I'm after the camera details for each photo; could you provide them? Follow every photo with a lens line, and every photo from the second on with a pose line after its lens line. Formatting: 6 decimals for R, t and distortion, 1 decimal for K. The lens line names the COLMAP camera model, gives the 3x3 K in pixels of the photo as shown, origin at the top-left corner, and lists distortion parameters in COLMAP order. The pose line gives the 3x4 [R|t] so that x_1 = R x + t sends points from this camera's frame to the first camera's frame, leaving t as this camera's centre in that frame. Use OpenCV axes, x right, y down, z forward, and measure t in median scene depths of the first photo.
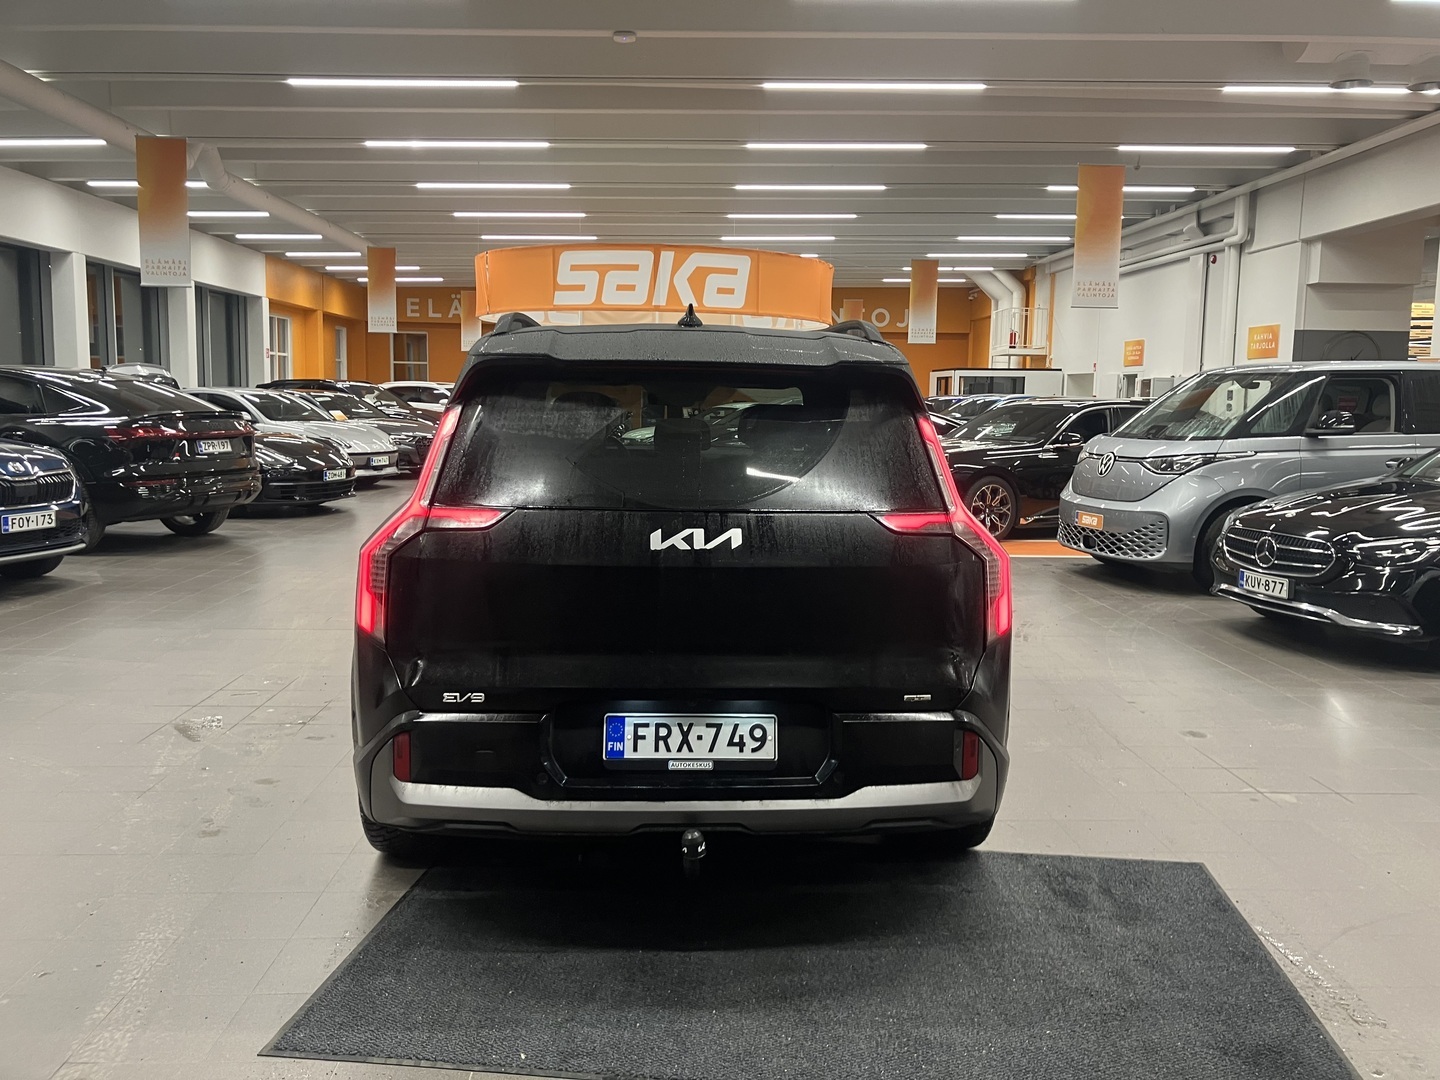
lens RADIAL K [[1181.6, 0, 728.3], [0, 1181.6, 536.2], [0, 0, 1]] dist [0.027133, -0.069757]
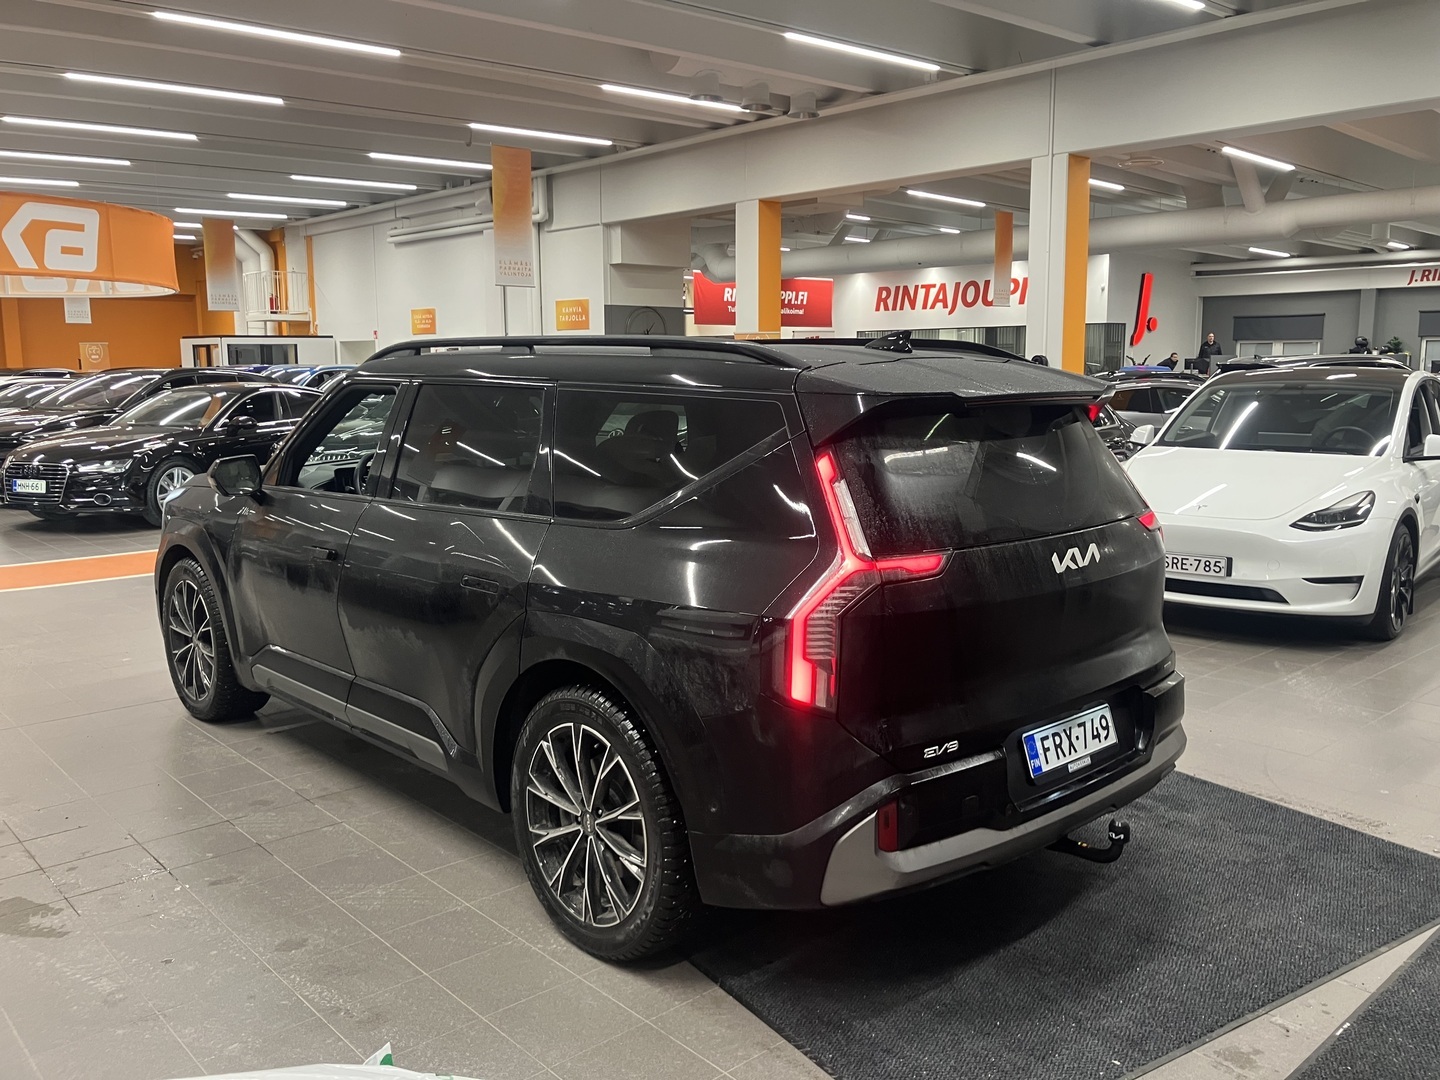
lens RADIAL K [[1197.1, 0, 720.0], [0, 1197.1, 540.0], [0, 0, 1]] dist [-0.047318, 0.018685]
pose [[0.761543, -0.108875, 0.638905, -0.250114], [0.084825, 0.994053, 0.068288, -0.029917], [-0.642540, 0.002191, 0.766249, 0.095918]]
